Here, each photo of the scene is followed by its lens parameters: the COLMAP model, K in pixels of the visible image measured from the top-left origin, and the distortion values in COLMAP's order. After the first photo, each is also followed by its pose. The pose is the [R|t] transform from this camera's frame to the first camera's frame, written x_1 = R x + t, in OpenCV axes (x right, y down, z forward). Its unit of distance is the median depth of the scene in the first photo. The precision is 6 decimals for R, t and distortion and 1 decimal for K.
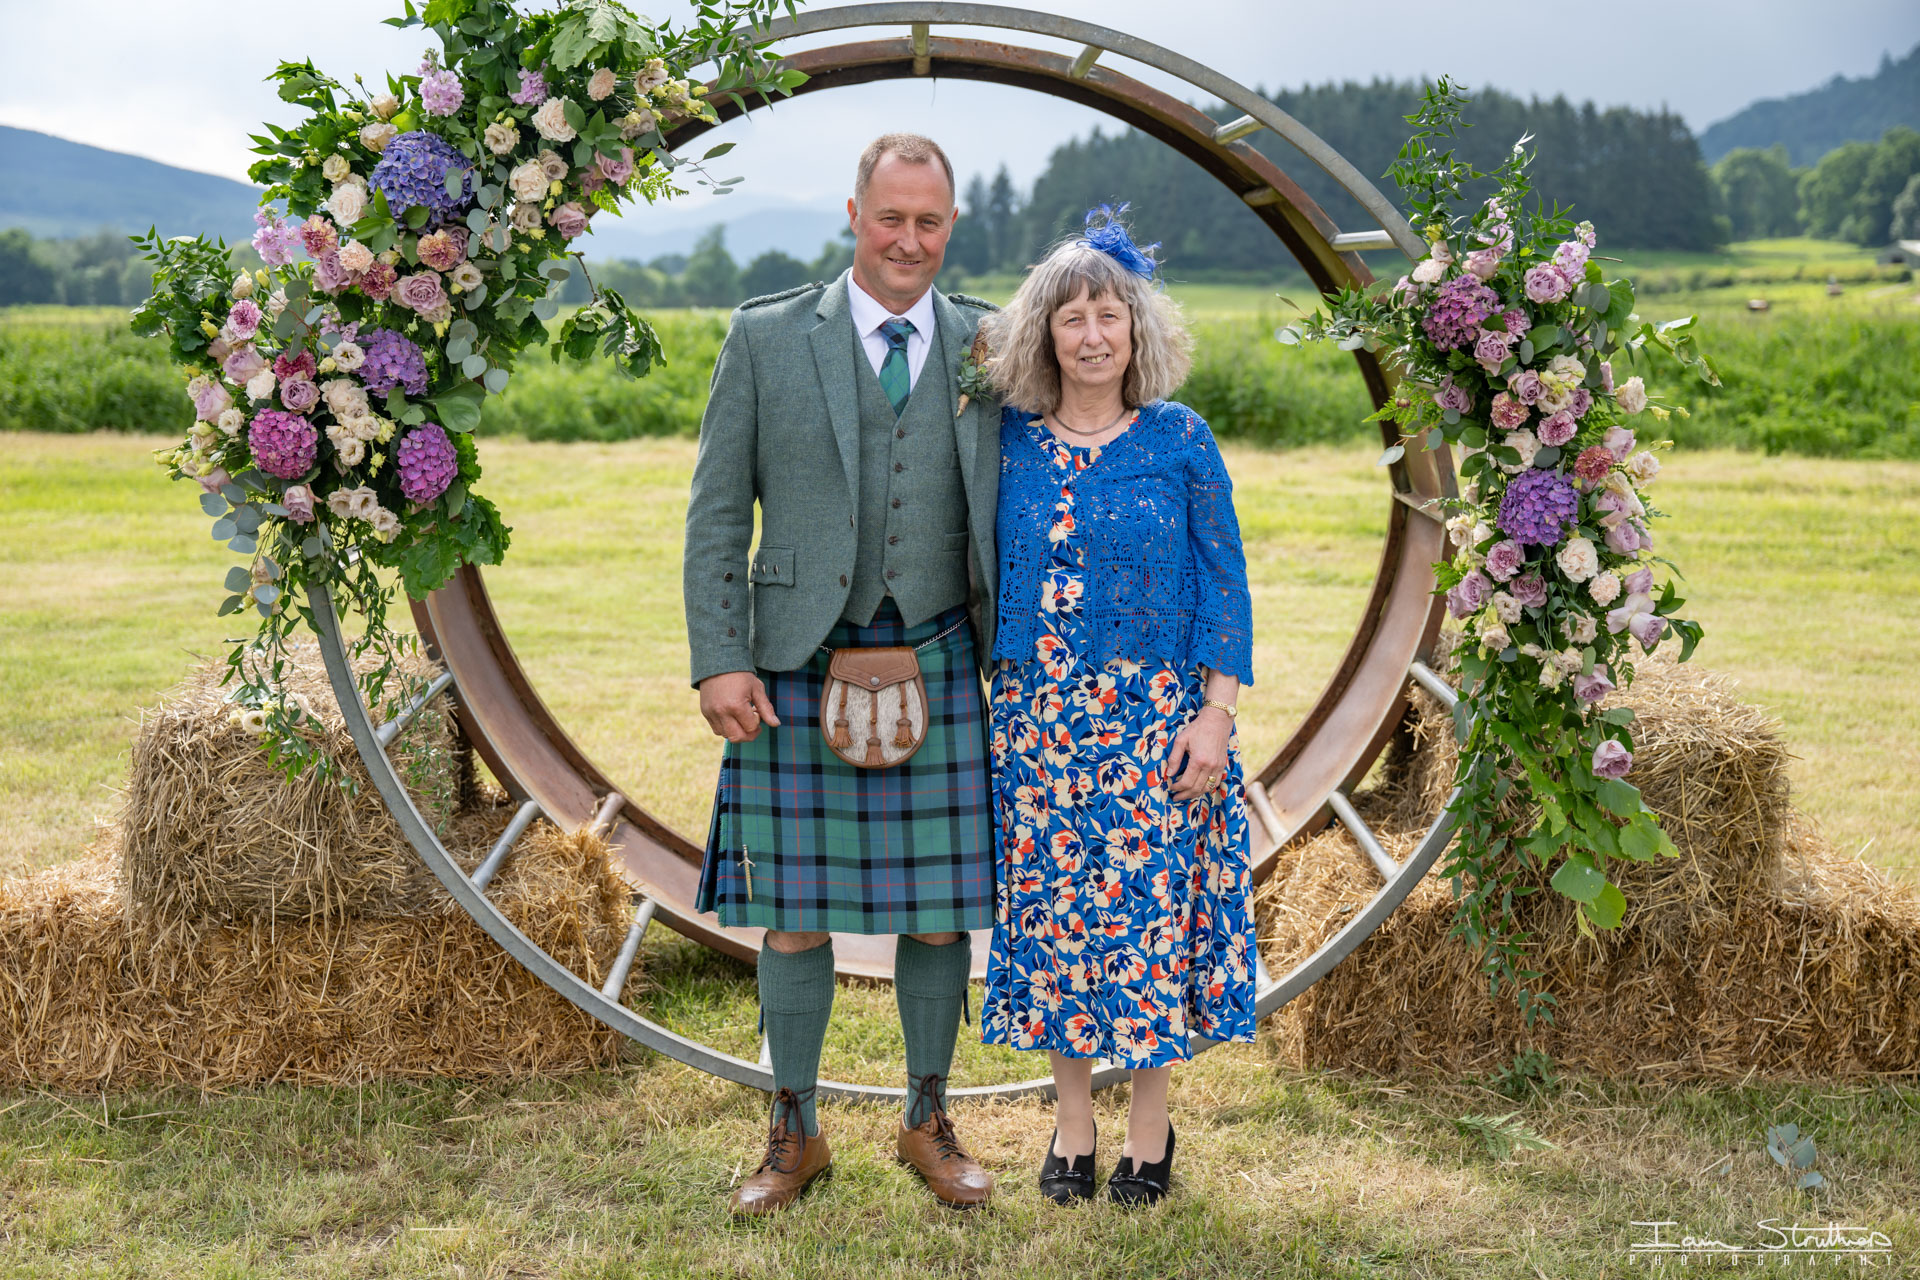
lens RADIAL K [[2473.6, 0, 954.3], [0, 2473.6, 636.2], [0, 0, 1]] dist [-0.003441, 0.000000]
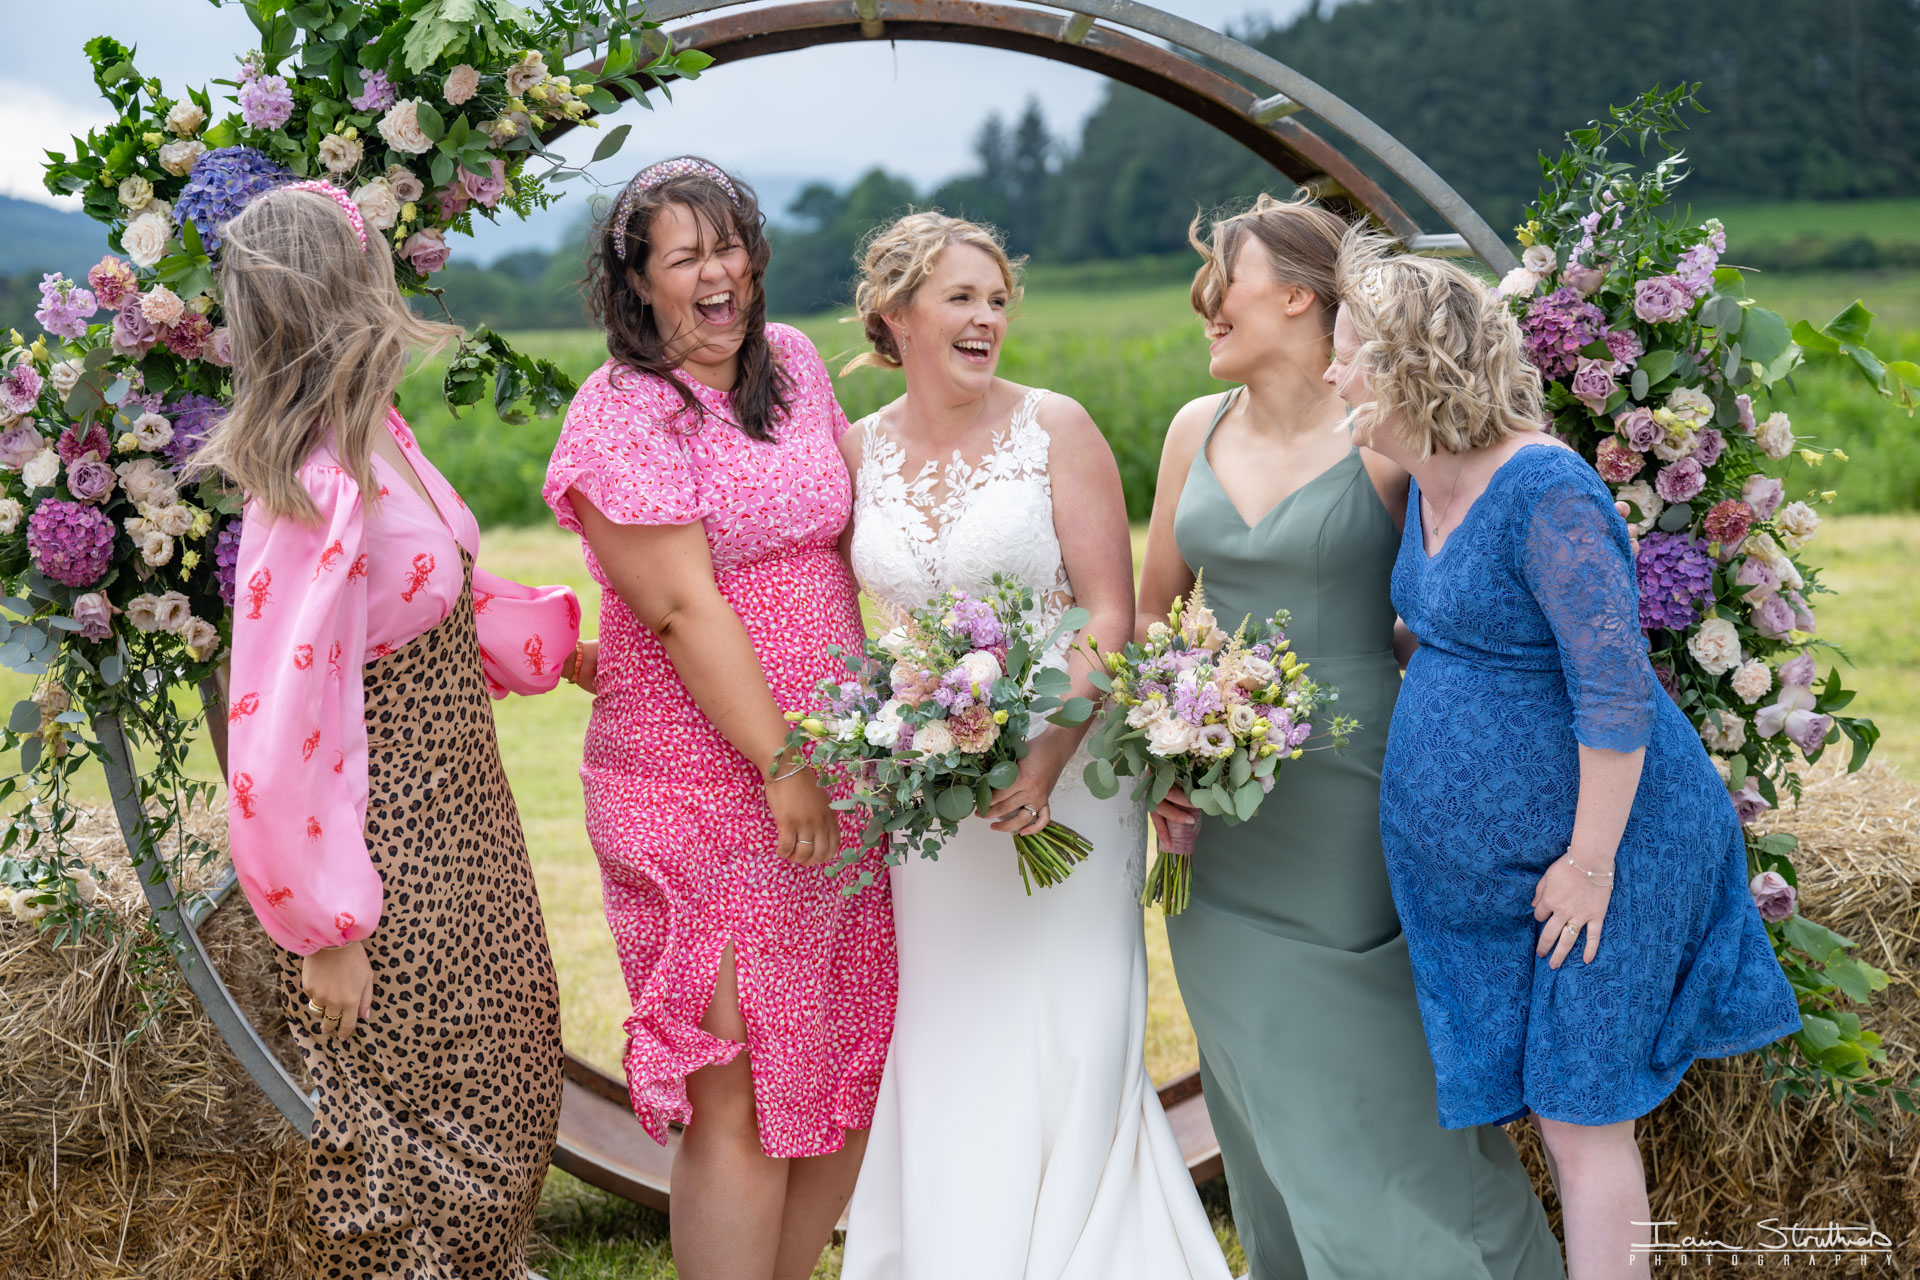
lens RADIAL K [[3862.9, 0, 986.1], [0, 3862.9, 602.6], [0, 0, 1]] dist [-0.027429, 0.000000]
pose [[0.999625, -0.027167, 0.003524, 0.015167], [0.027326, 0.997933, -0.058166, 0.019305], [-0.001936, 0.058241, 0.998301, -0.210628]]
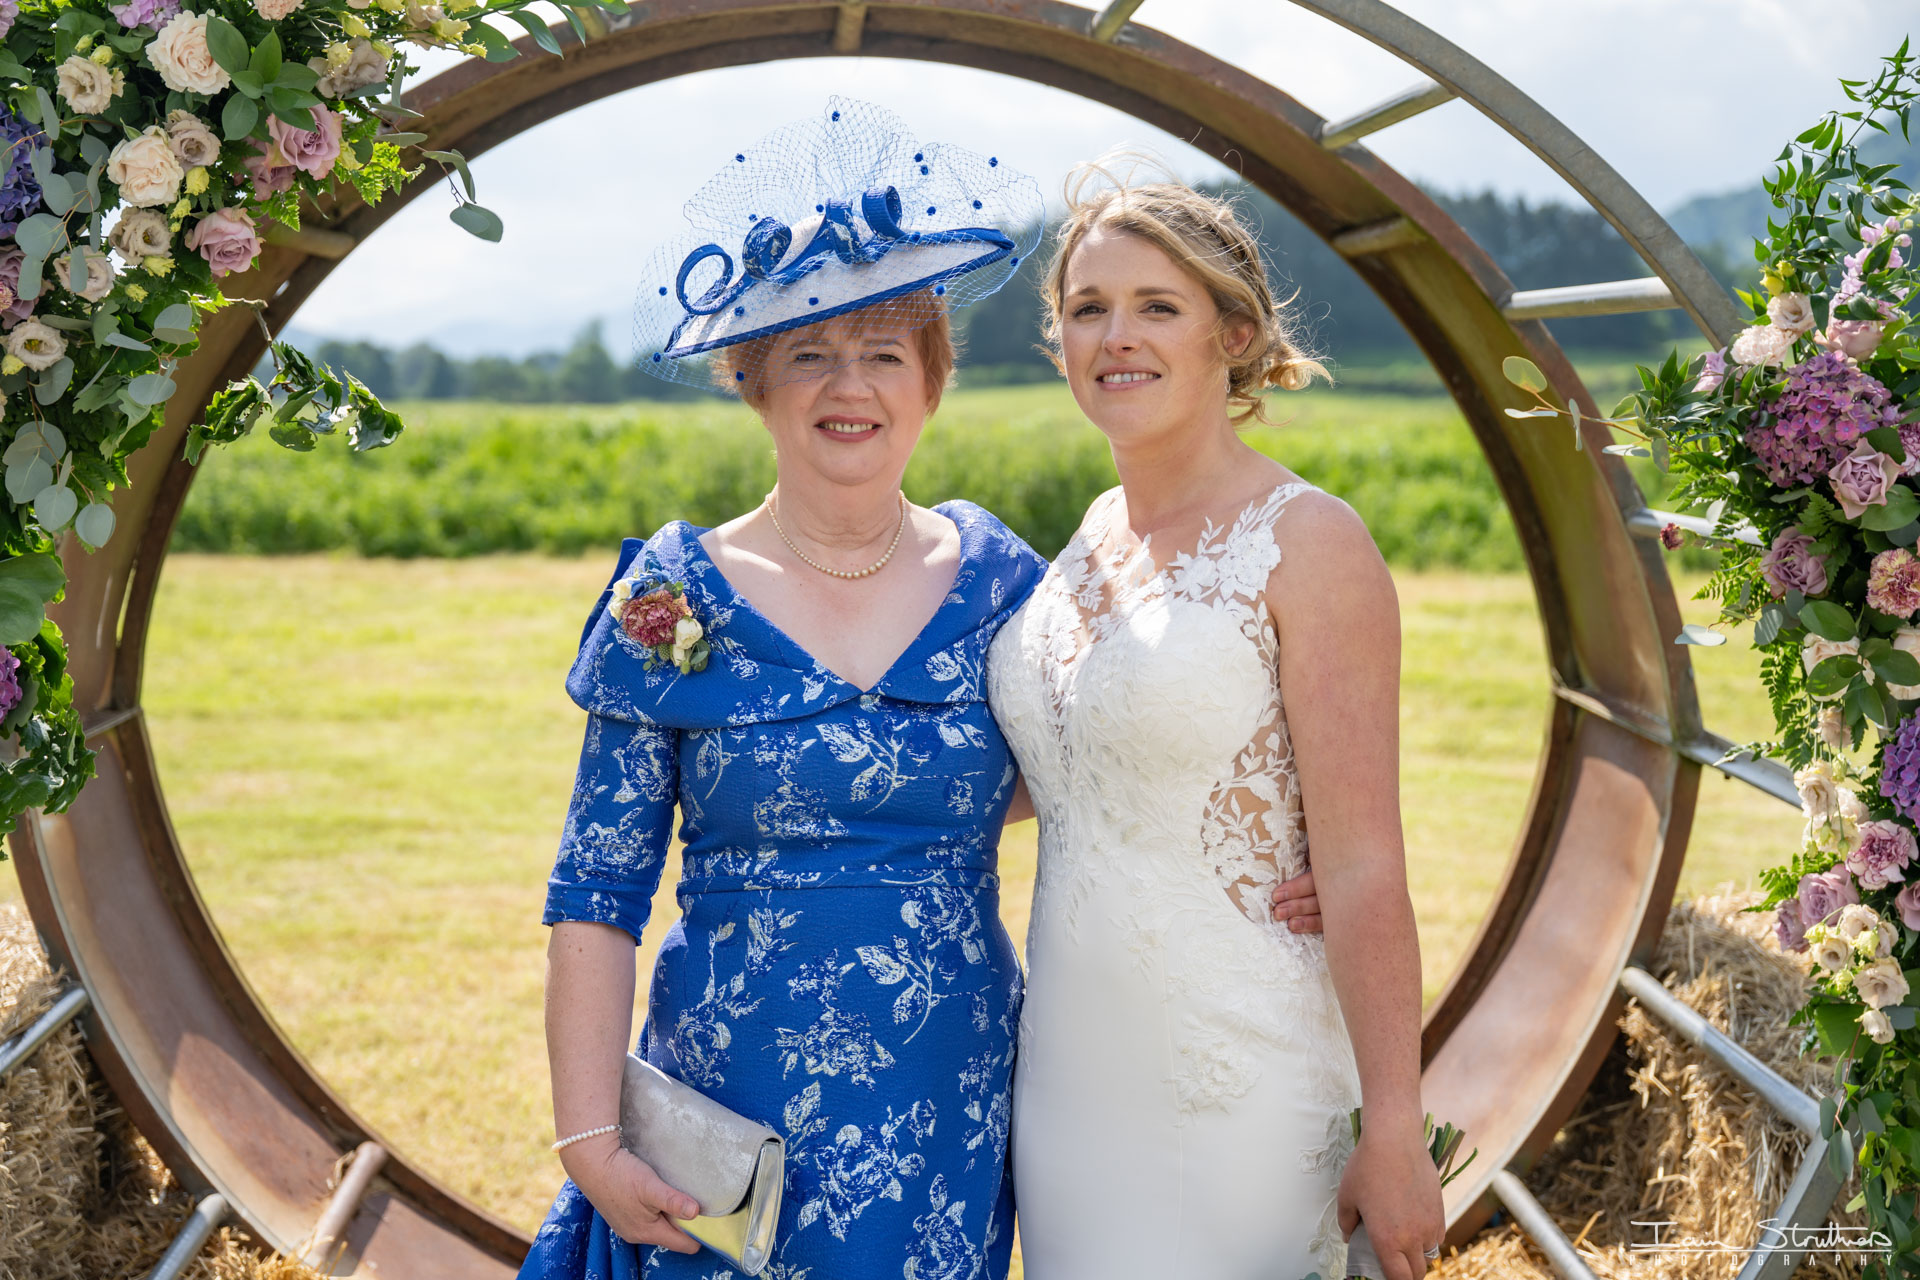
lens RADIAL K [[2632.8, 0, 970.9], [0, 2632.8, 635.8], [0, 0, 1]] dist [-0.010754, 0.000000]
pose [[0.998917, 0.002983, 0.046433, -0.015845], [-0.000863, 0.998959, -0.045611, -0.050030], [-0.046521, 0.045521, 0.997880, 0.381433]]
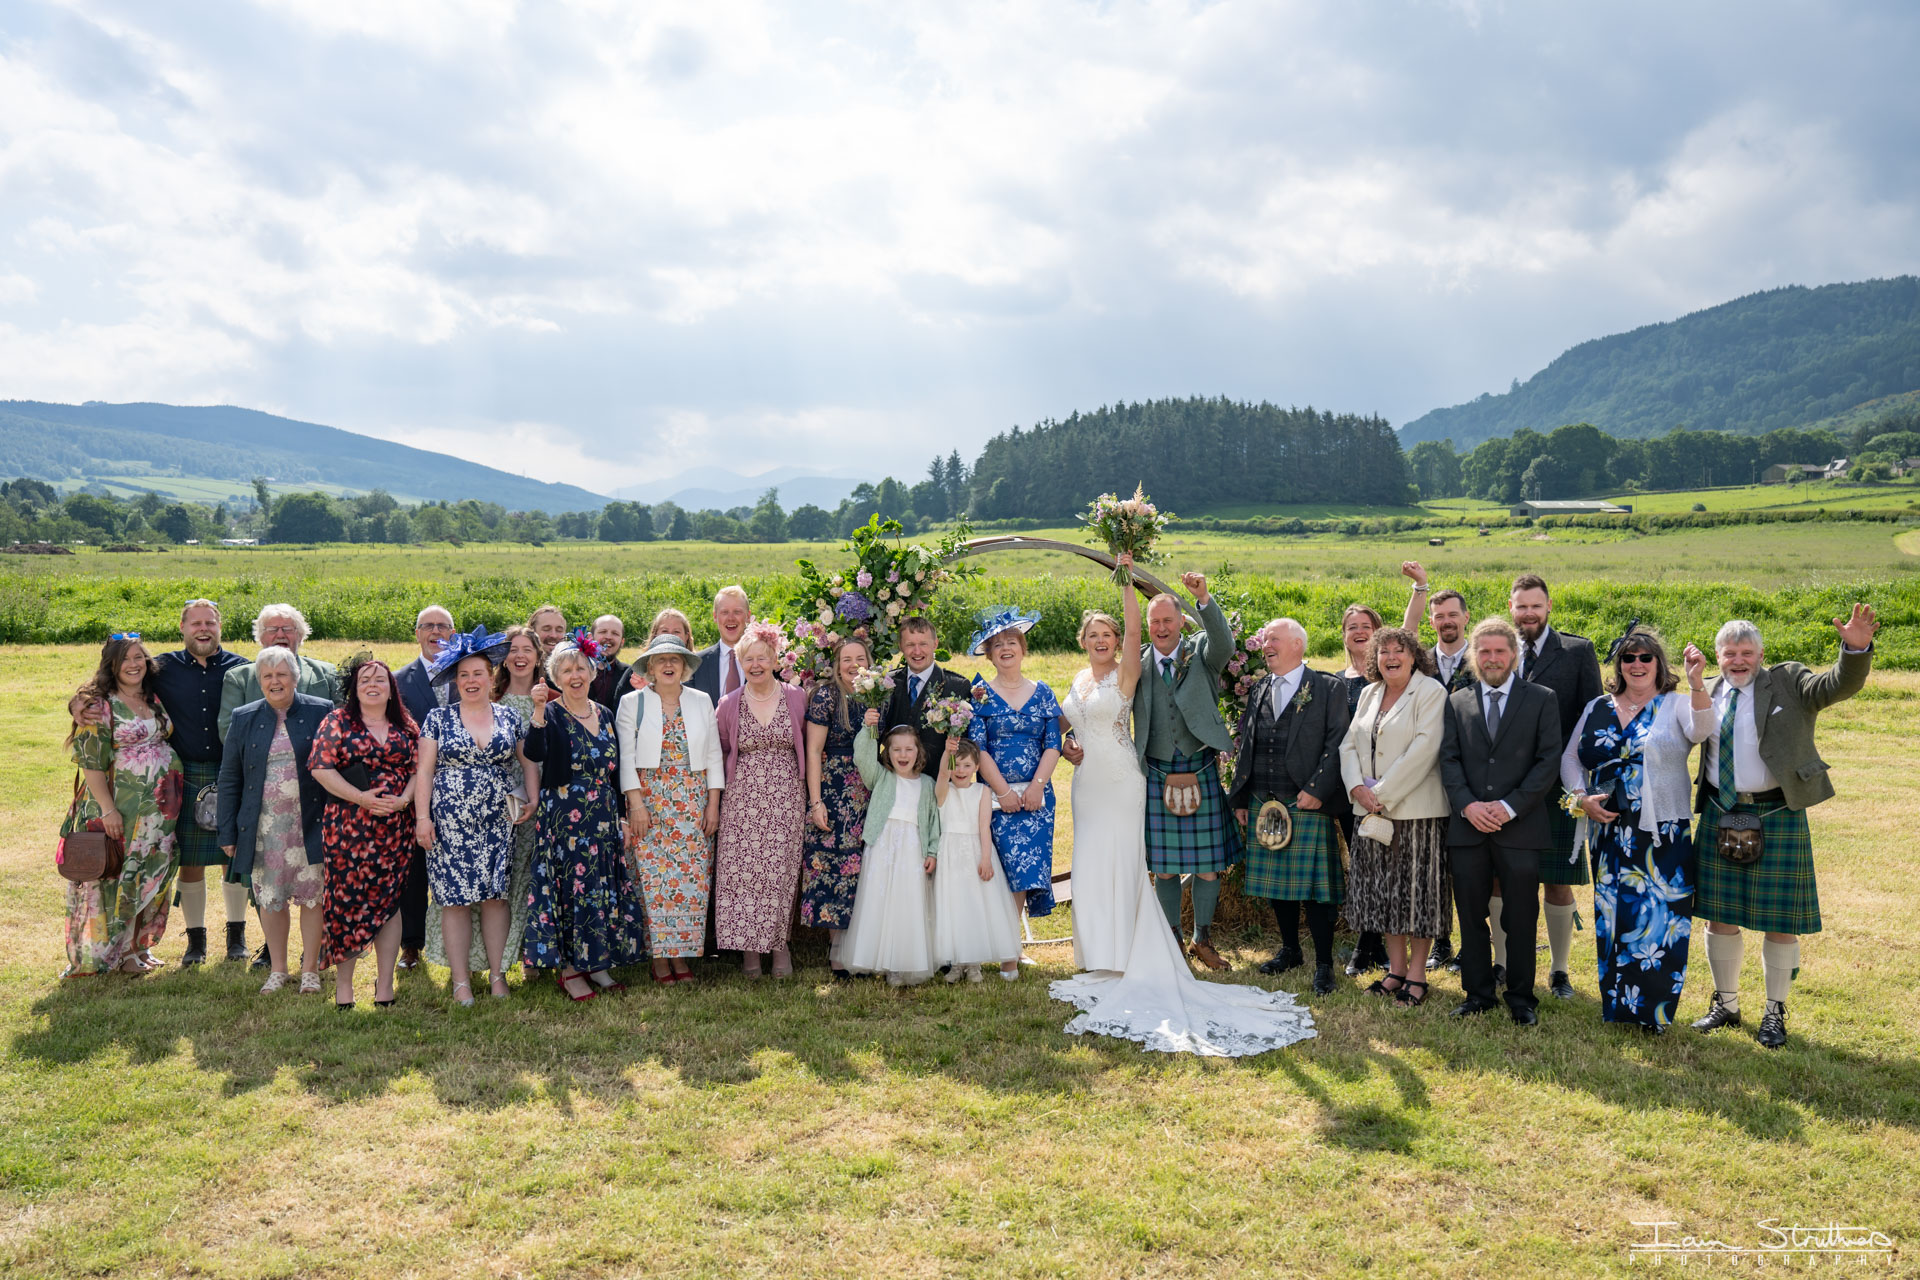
lens RADIAL K [[1626.1, 0, 964.6], [0, 1626.1, 642.4], [0, 0, 1]] dist [-0.010414, 0.005420]
pose [[0.999638, -0.002441, 0.026803, -0.127137], [0.004254, 0.997692, -0.067767, -0.018690], [-0.026576, 0.067857, 0.997341, -0.768741]]
